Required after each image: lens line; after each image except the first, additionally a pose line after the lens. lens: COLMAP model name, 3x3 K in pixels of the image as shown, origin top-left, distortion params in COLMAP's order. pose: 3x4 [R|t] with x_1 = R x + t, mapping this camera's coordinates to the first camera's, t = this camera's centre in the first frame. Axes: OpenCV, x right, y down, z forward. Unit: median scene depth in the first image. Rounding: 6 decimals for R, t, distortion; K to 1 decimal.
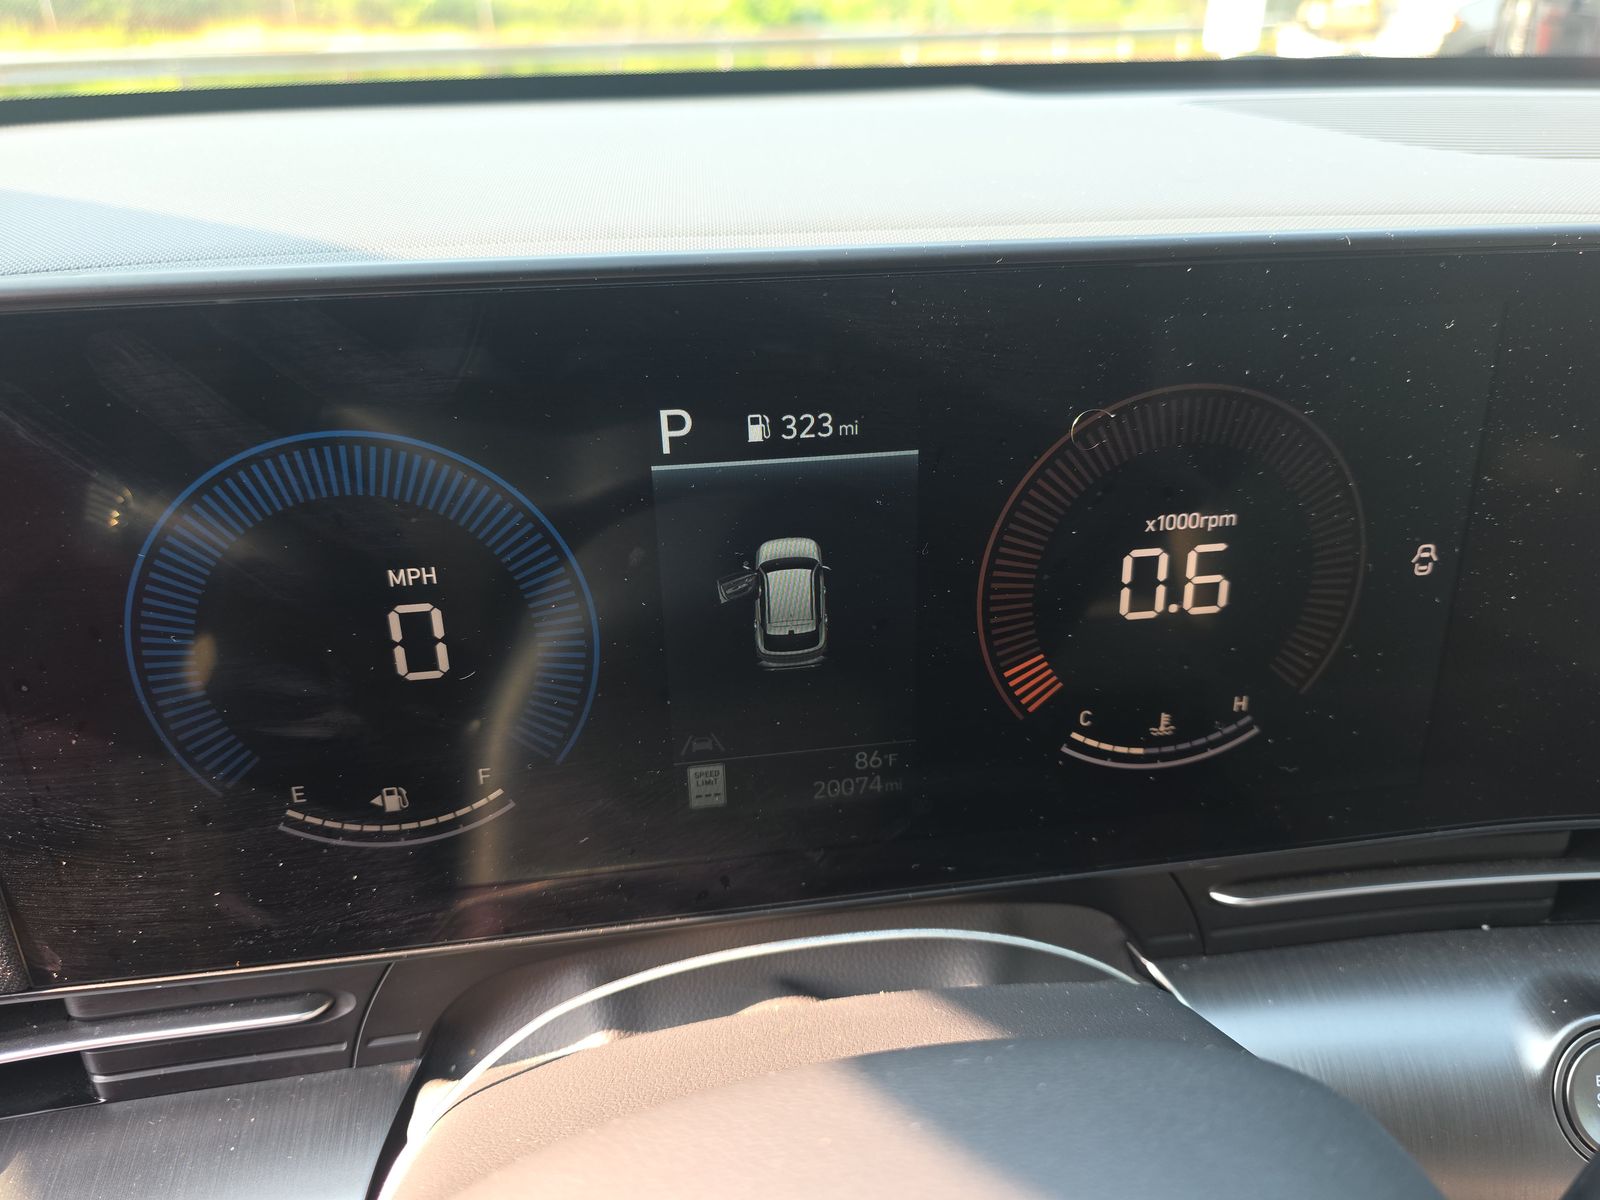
lens RADIAL K [[1315.6, 0, 800.0], [0, 1315.6, 600.0], [0, 0, 1]] dist [0.083776, -0.178209]
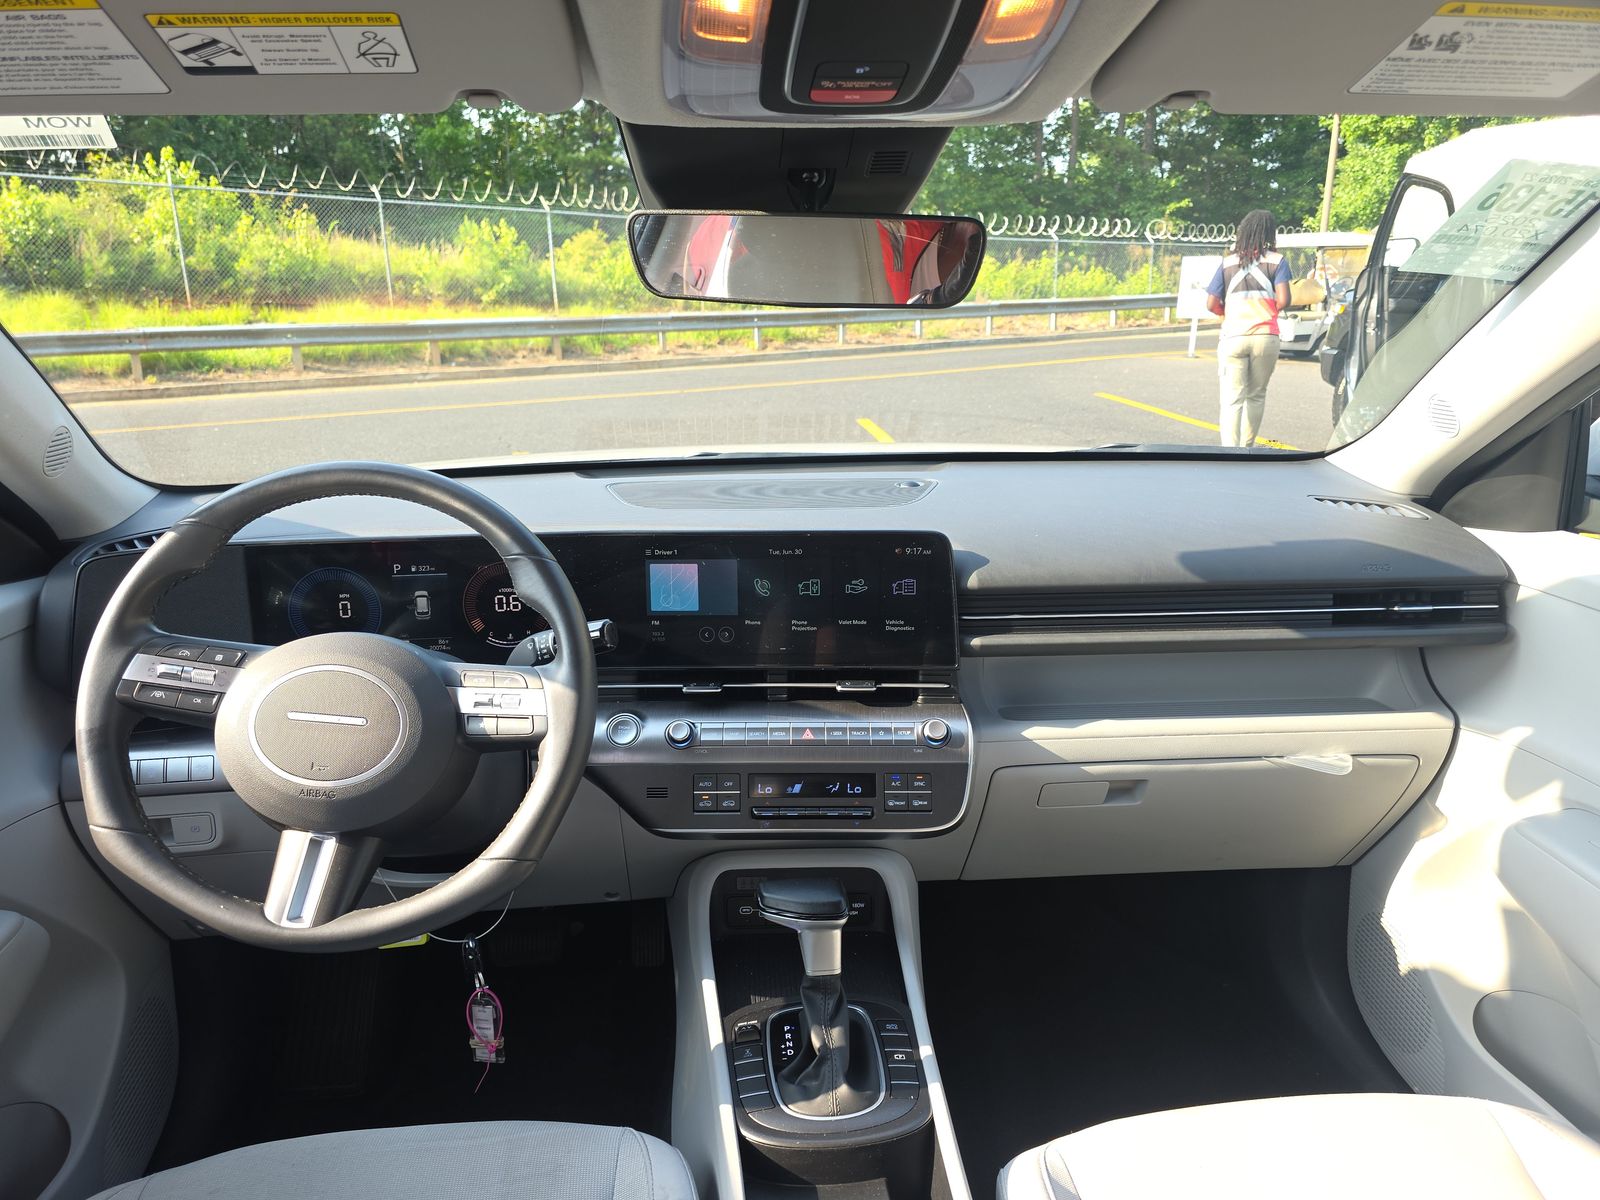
lens RADIAL K [[1315.6, 0, 800.0], [0, 1315.6, 600.0], [0, 0, 1]] dist [0.083776, -0.178209]
pose [[0.998545, 0.012451, -0.052466, 1.609127], [-0.021091, 0.985647, -0.167495, 0.758542], [0.049628, 0.168358, 0.984476, -3.665989]]
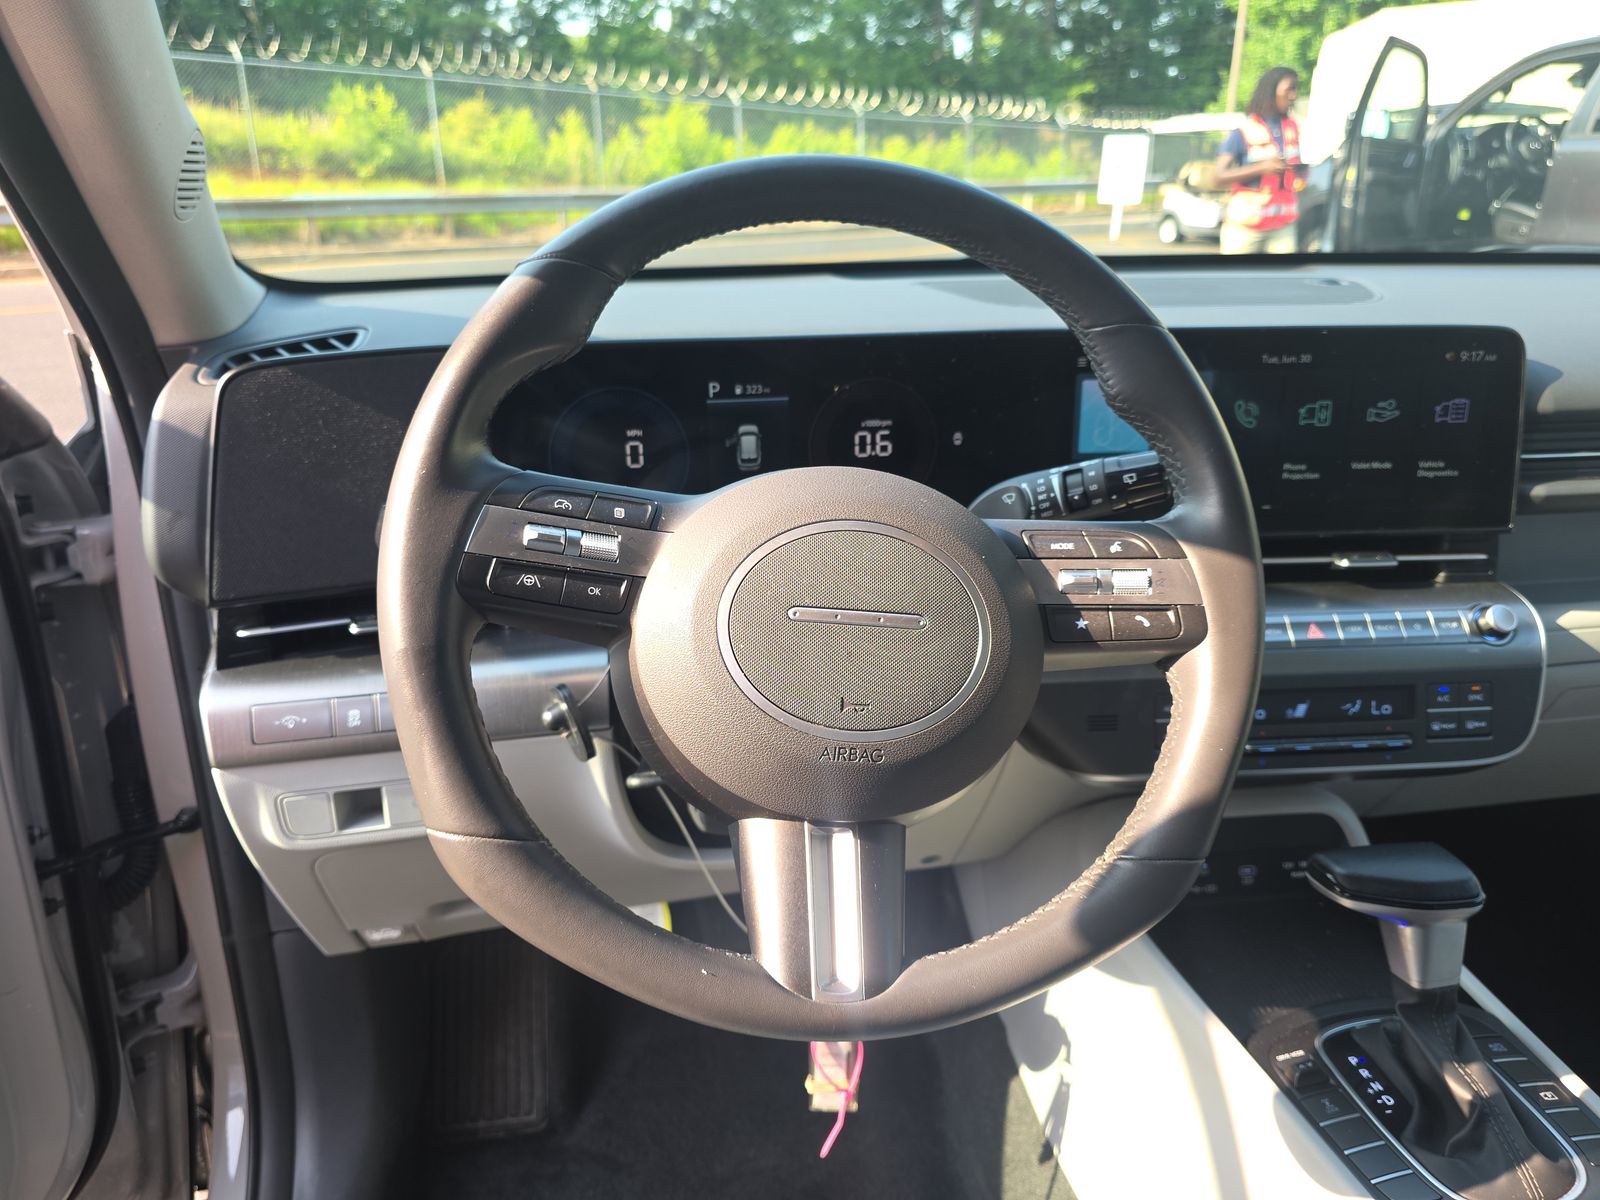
lens RADIAL K [[1315.6, 0, 800.0], [0, 1315.6, 600.0], [0, 0, 1]] dist [0.083776, -0.178209]
pose [[0.998602, -0.007740, 0.052296, -0.051910], [0.012819, 0.995154, -0.097489, 0.664268], [-0.051288, 0.098023, 0.993862, -2.066322]]
